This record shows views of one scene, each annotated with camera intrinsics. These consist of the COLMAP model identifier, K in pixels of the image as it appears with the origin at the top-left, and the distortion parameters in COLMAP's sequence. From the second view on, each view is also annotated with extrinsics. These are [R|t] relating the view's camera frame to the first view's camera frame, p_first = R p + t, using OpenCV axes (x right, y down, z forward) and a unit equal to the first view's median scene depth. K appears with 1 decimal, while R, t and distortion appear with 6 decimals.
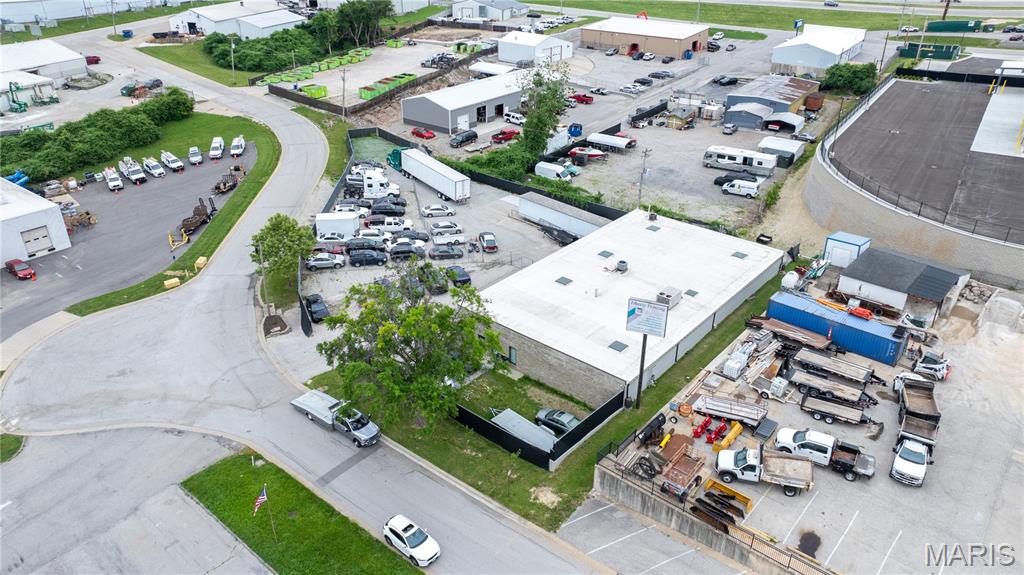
lens RADIAL K [[719.5, 0, 517.1], [0, 719.5, 282.8], [0, 0, 1]] dist [-0.023079, 0.004369]
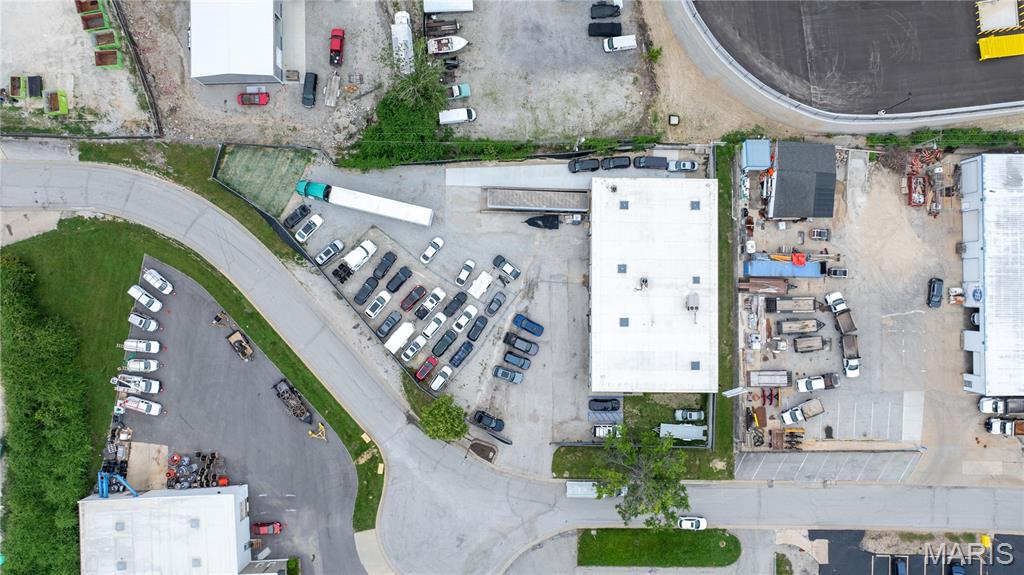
lens RADIAL K [[728.0, 0, 517.0], [0, 728.0, 272.1], [0, 0, 1]] dist [-0.023215, 0.001686]
pose [[0.767508, -0.640893, 0.013722, -0.040615], [0.295299, 0.372477, 0.879806, -0.973186], [-0.568973, -0.671206, 0.475134, 0.326366]]
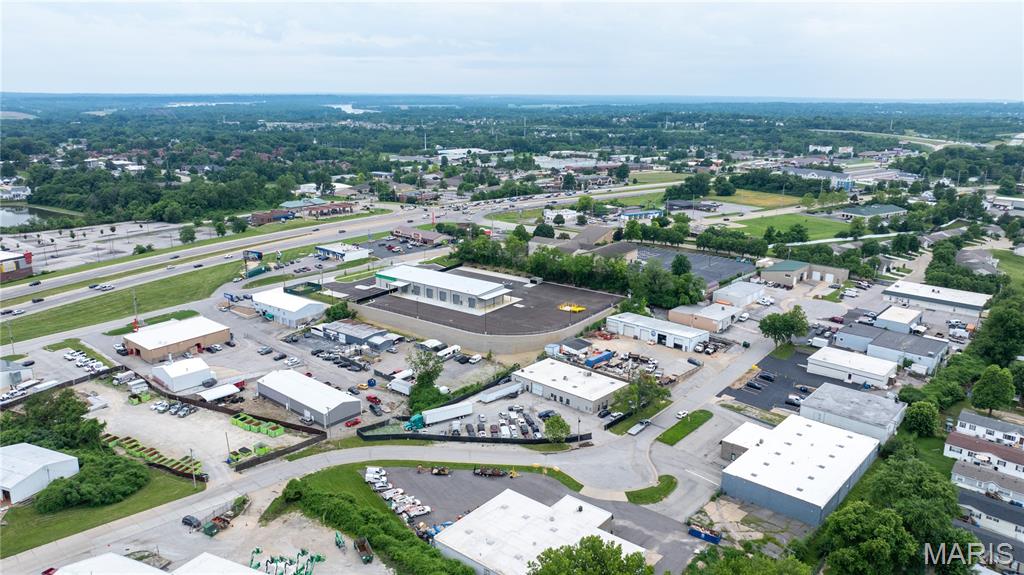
lens RADIAL K [[715.8, 0, 516.6], [0, 715.8, 285.9], [0, 0, 1]] dist [-0.014915, 0.002048]
pose [[0.034406, -0.265213, 0.963576, -1.862188], [0.458708, 0.860783, 0.220542, -0.780059], [-0.887921, 0.434412, 0.151272, 0.391447]]
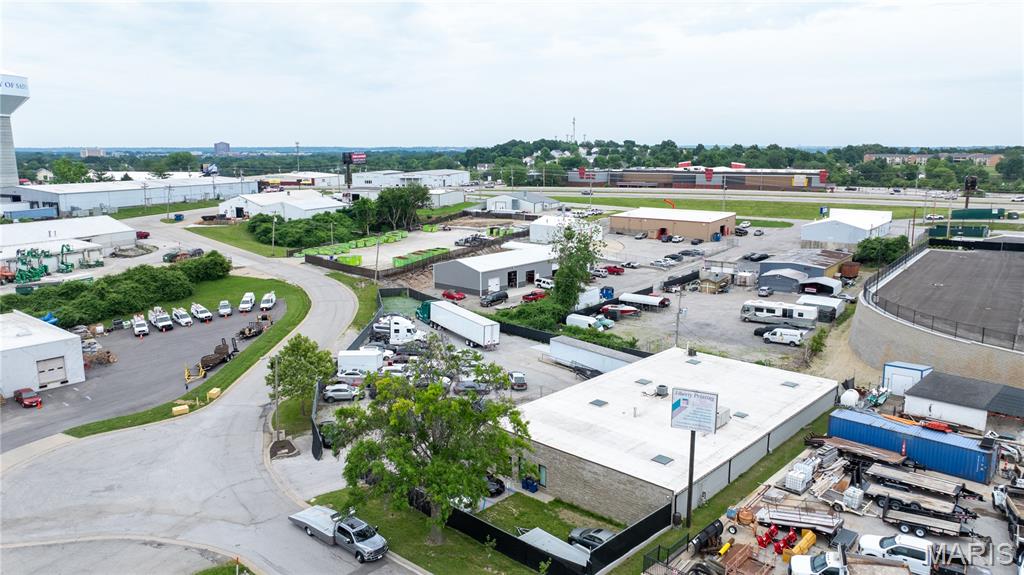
lens RADIAL K [[728.0, 0, 517.0], [0, 728.0, 272.1], [0, 0, 1]] dist [-0.023215, 0.001686]
pose [[0.999080, 0.002369, -0.042812, 0.000182], [-0.015437, 0.951394, -0.307588, 0.085021], [0.040002, 0.307966, 0.950556, 0.042942]]
